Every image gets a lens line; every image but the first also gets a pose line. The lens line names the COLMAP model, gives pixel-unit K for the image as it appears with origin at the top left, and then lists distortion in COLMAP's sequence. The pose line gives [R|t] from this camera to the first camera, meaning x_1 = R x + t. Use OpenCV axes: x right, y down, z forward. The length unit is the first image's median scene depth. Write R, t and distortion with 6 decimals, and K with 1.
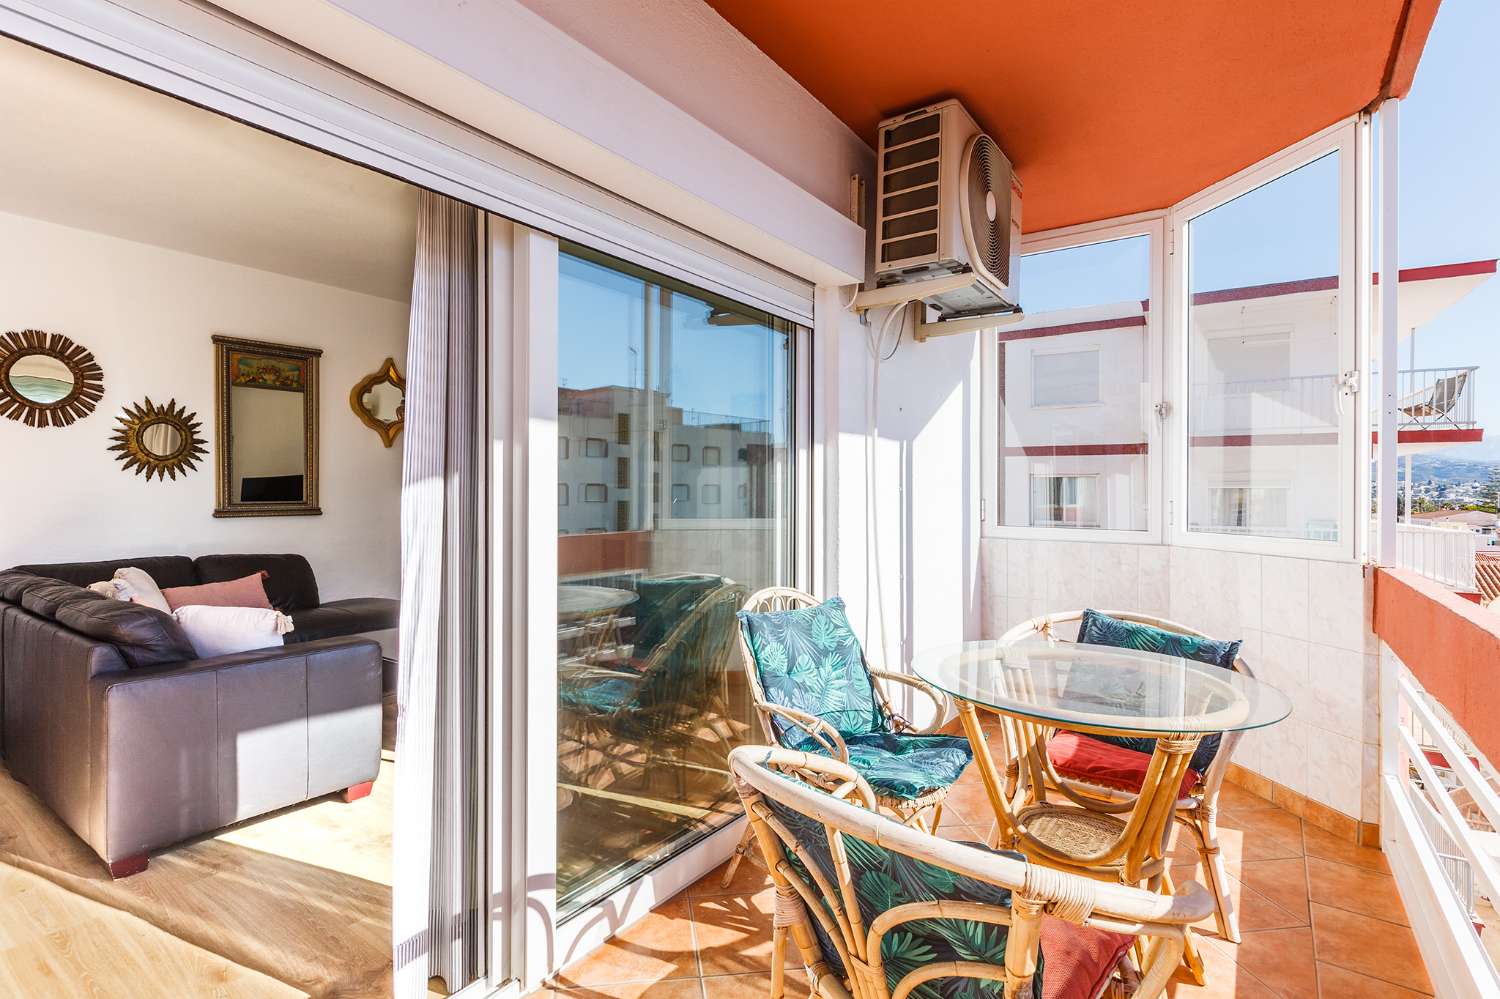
lens RADIAL K [[725.3, 0, 771.6], [0, 725.3, 492.8], [0, 0, 1]] dist [-0.002490, -0.001486]
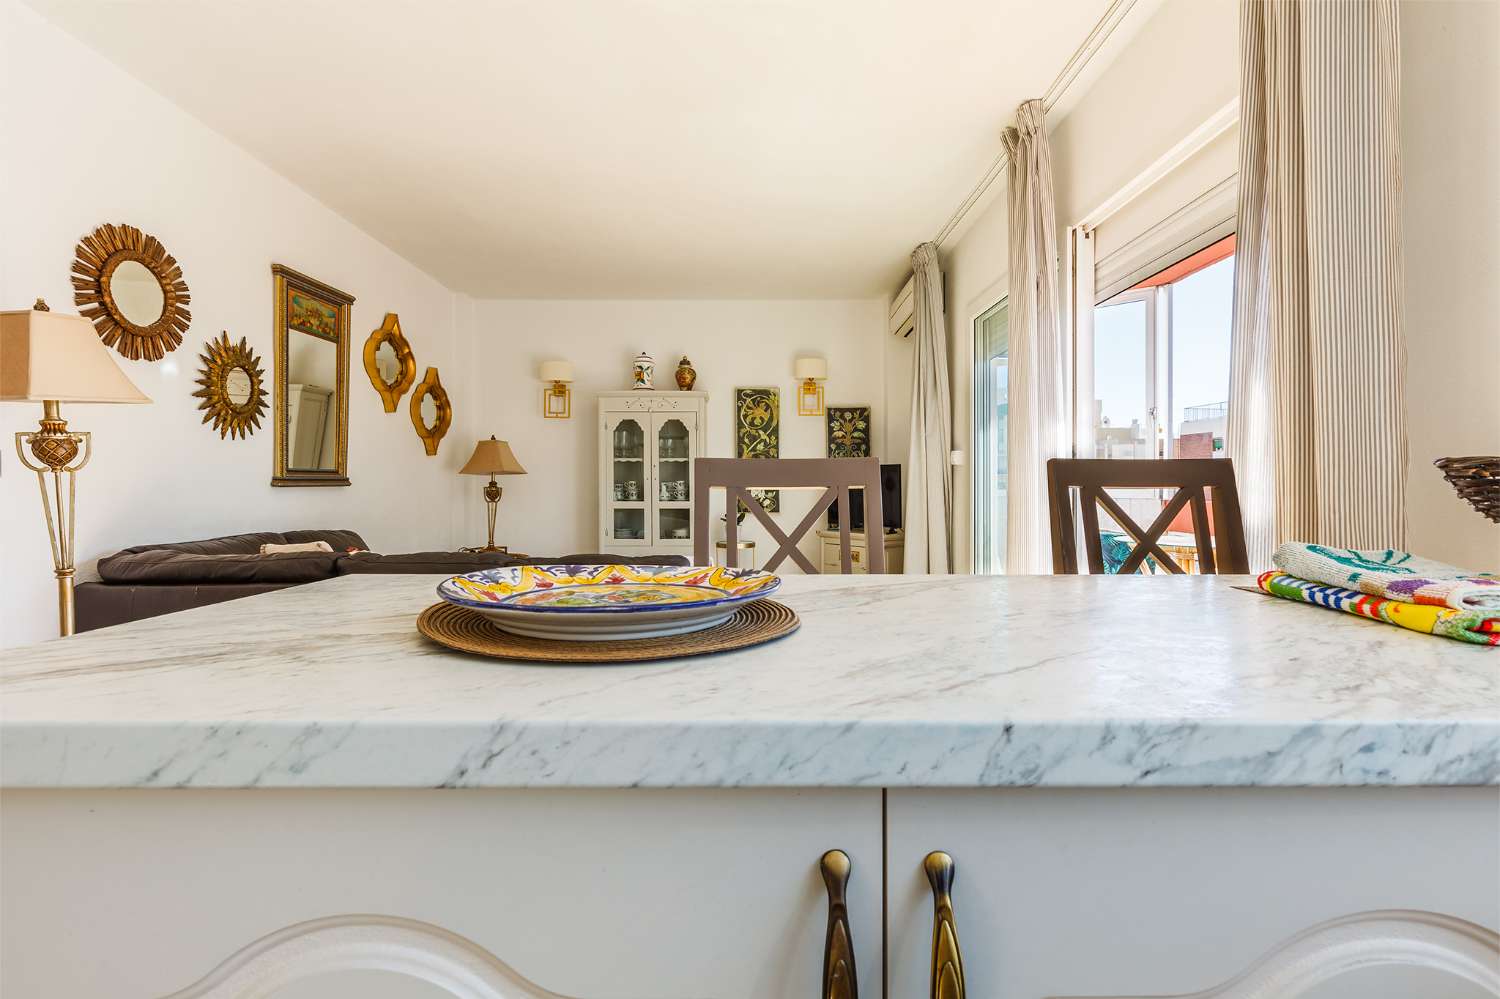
lens RADIAL K [[683.4, 0, 771.1], [0, 683.4, 486.6], [0, 0, 1]] dist [0.003029, -0.000237]
pose [[0.825050, 0.004505, 0.565042, -0.826424], [-0.006721, 0.999976, 0.001841, 0.032345], [-0.565020, -0.005317, 0.825060, 0.045614]]
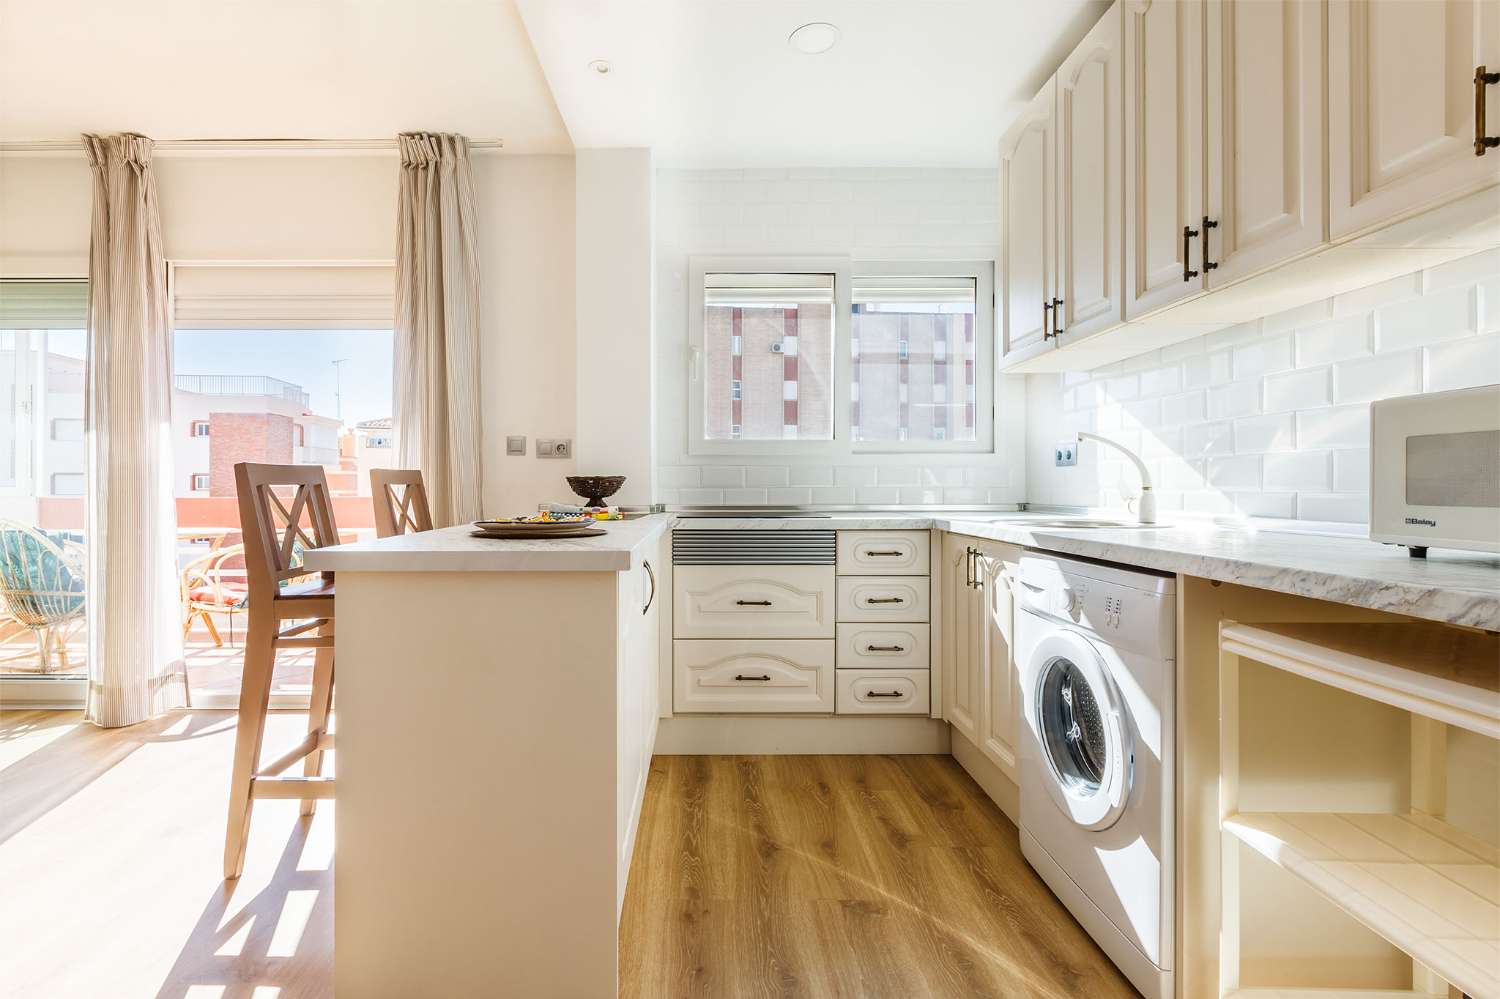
lens RADIAL K [[683.4, 0, 702.3], [0, 683.4, 487.6], [0, 0, 1]] dist [0.003029, -0.000237]
pose [[-0.553618, -0.001536, 0.832769, -1.218771], [-0.004898, 0.999987, -0.001412, 0.033668], [-0.832756, -0.004861, -0.553618, 0.369657]]
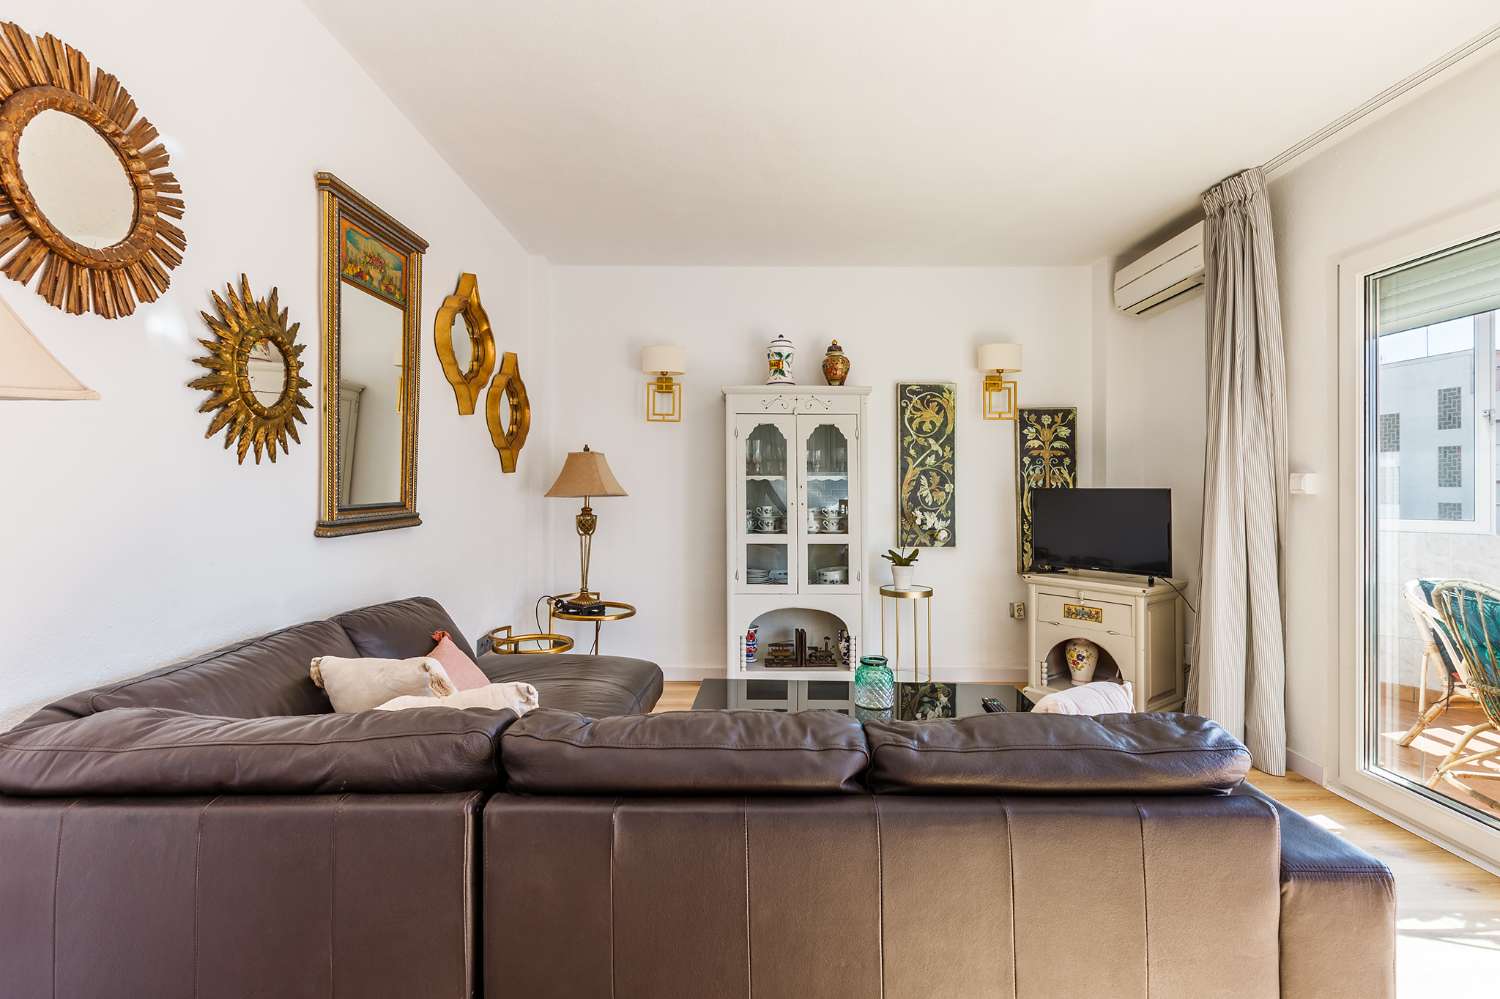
lens RADIAL K [[683.4, 0, 754.4], [0, 683.4, 490.2], [0, 0, 1]] dist [0.003029, -0.000237]
pose [[0.828498, 0.003907, 0.559978, -0.873833], [-0.010021, 0.999919, 0.007850, -0.005652], [-0.559902, -0.012115, 0.828470, 0.486134]]
